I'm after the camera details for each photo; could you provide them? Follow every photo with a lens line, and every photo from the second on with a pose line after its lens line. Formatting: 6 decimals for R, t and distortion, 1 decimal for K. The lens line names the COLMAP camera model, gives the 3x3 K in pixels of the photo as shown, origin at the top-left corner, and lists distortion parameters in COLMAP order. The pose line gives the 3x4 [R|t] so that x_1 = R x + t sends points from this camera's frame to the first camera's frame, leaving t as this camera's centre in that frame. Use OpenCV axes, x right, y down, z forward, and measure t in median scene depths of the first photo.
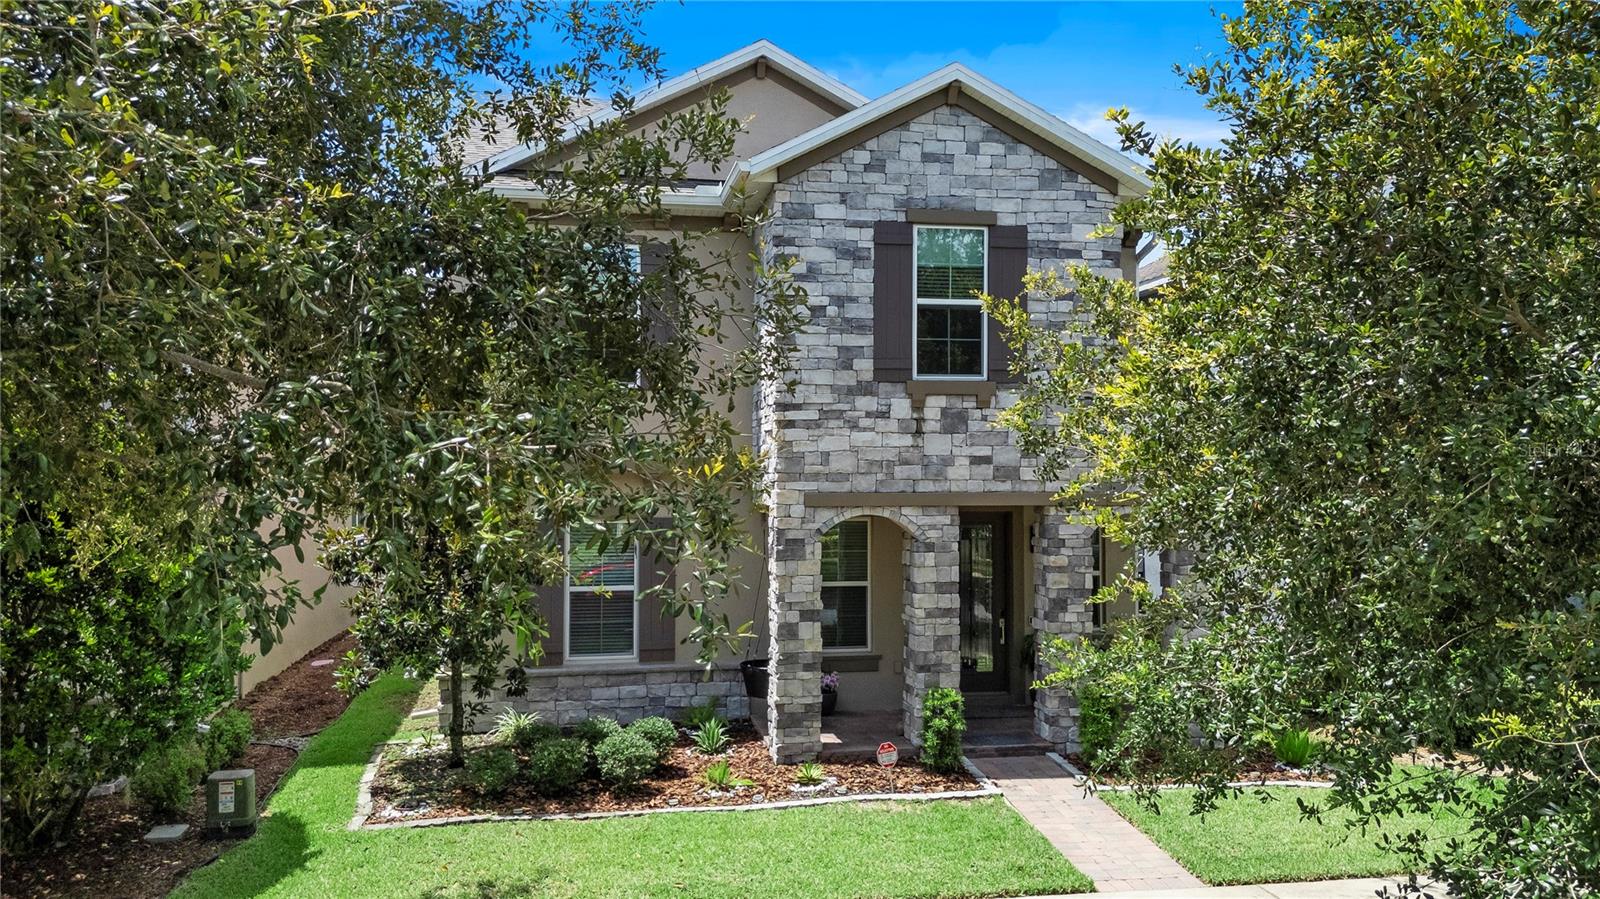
lens RADIAL K [[1178.3, 0, 803.2], [0, 1178.3, 450.2], [0, 0, 1]] dist [0.049149, -0.018911]
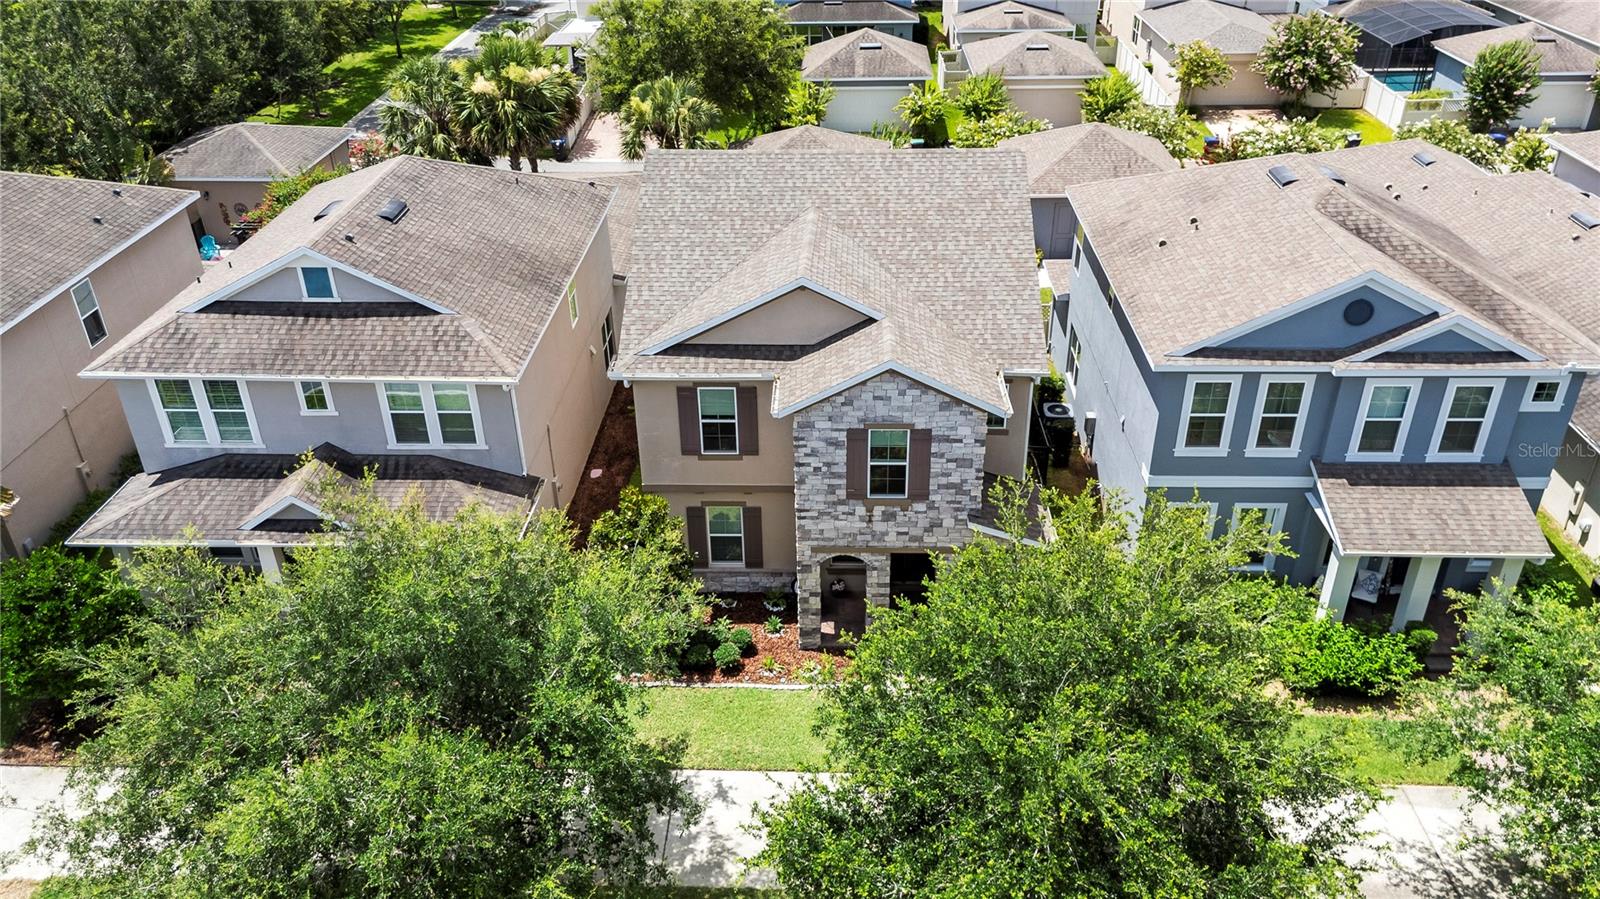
lens RADIAL K [[1178.3, 0, 797.1], [0, 1178.3, 449.2], [0, 0, 1]] dist [0.049149, -0.018911]
pose [[0.977518, 0.090259, -0.190559, 0.343831], [0.019211, 0.861866, 0.506772, -1.119533], [0.209977, -0.499040, 0.840755, -0.618115]]
